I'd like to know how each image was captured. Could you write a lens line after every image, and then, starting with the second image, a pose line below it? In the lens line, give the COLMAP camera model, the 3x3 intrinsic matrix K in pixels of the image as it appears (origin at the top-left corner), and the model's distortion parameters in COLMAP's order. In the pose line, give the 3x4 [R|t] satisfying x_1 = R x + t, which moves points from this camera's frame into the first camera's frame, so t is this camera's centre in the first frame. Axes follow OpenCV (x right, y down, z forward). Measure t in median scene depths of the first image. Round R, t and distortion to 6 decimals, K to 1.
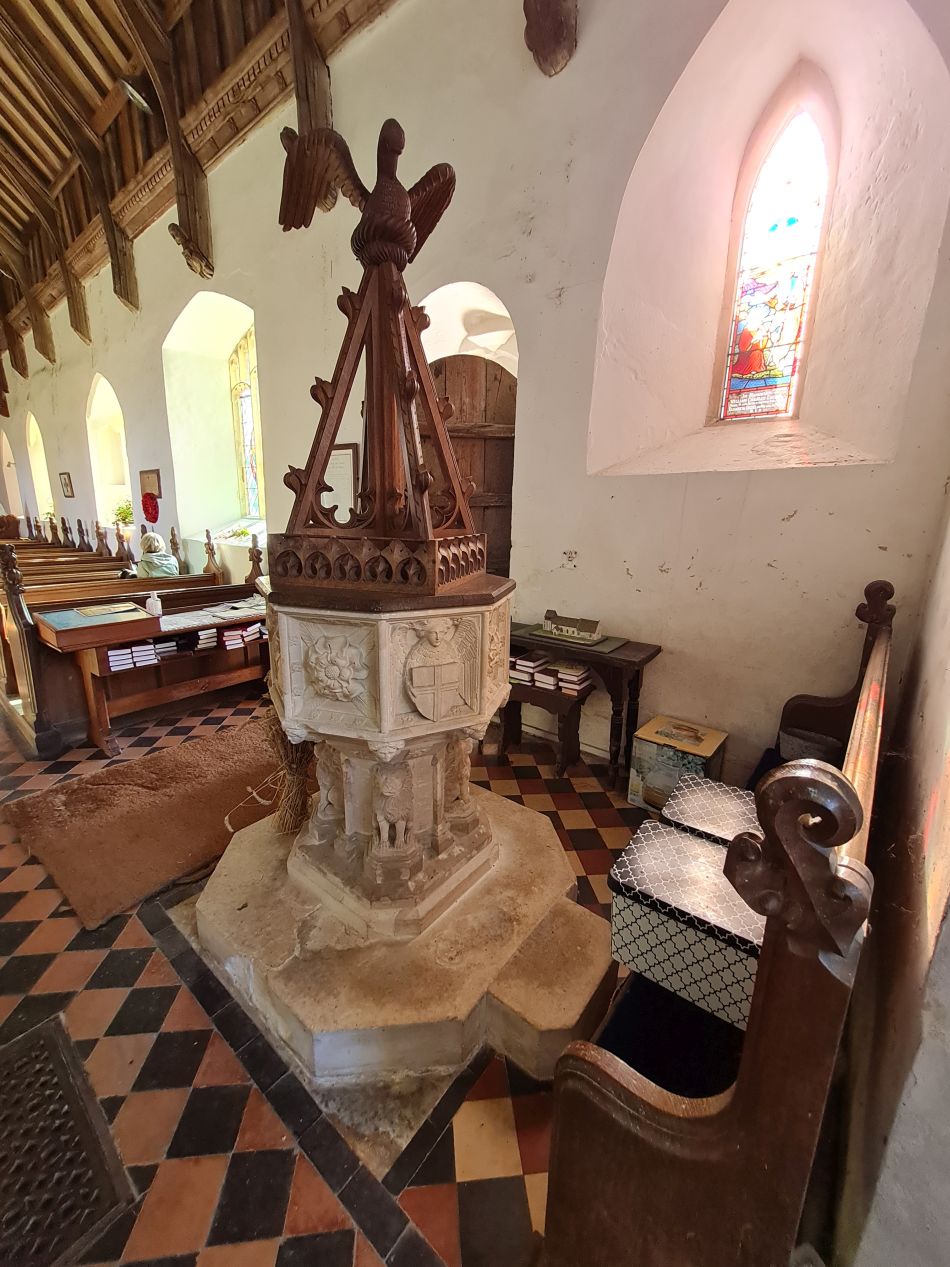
lens RADIAL K [[507.3, 0, 473.0], [0, 507.3, 624.5], [0, 0, 1]] dist [0.000008, 0.000147]
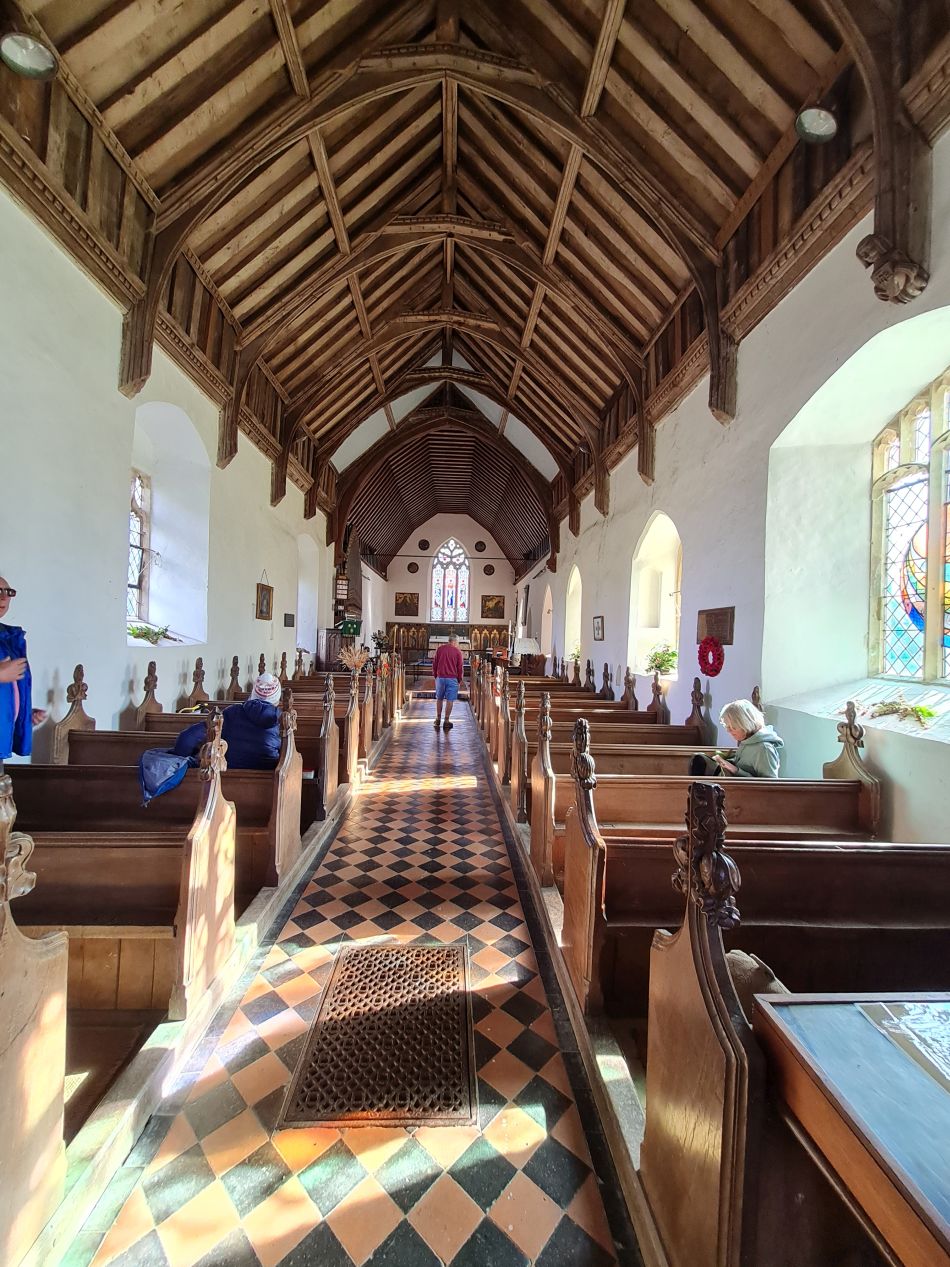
lens RADIAL K [[507.3, 0, 475.1], [0, 507.3, 633.4], [0, 0, 1]] dist [0.000008, 0.000147]
pose [[0.676156, 0.008997, -0.736704, -0.282303], [-0.200420, 0.964463, -0.172169, -0.055849], [0.708975, 0.264064, 0.653931, 0.224175]]
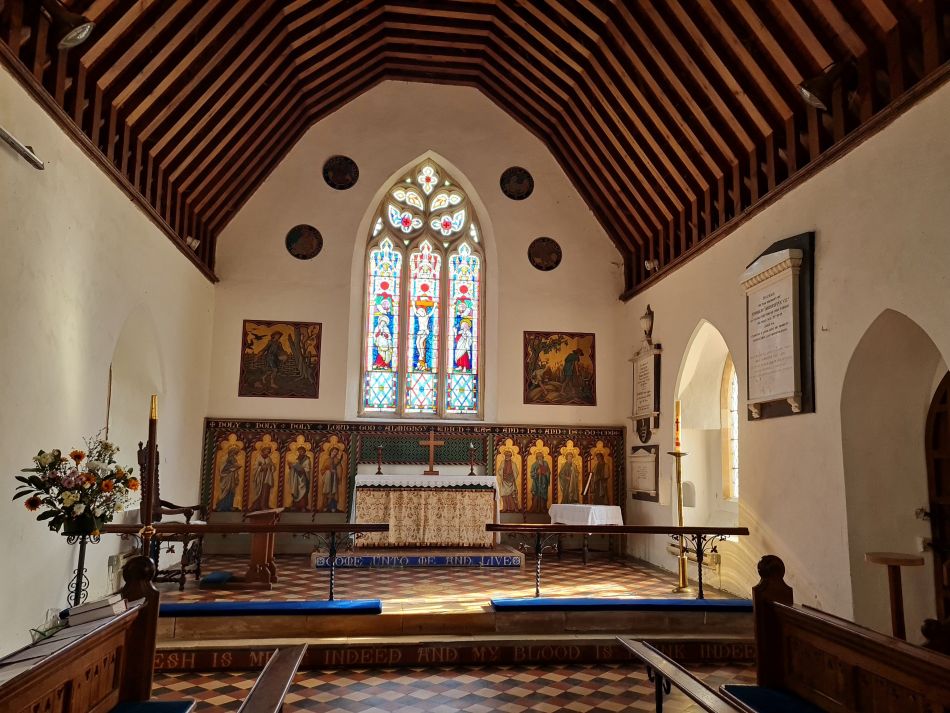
lens RADIAL K [[734.8, 0, 475.6], [0, 734.8, 355.2], [0, 0, 1]] dist [0.002675, -0.009730]
pose [[0.743865, -0.090790, -0.662135, -1.092320], [-0.170518, 0.932159, -0.319381, -0.204441], [0.646211, 0.350482, 0.677918, 0.798894]]
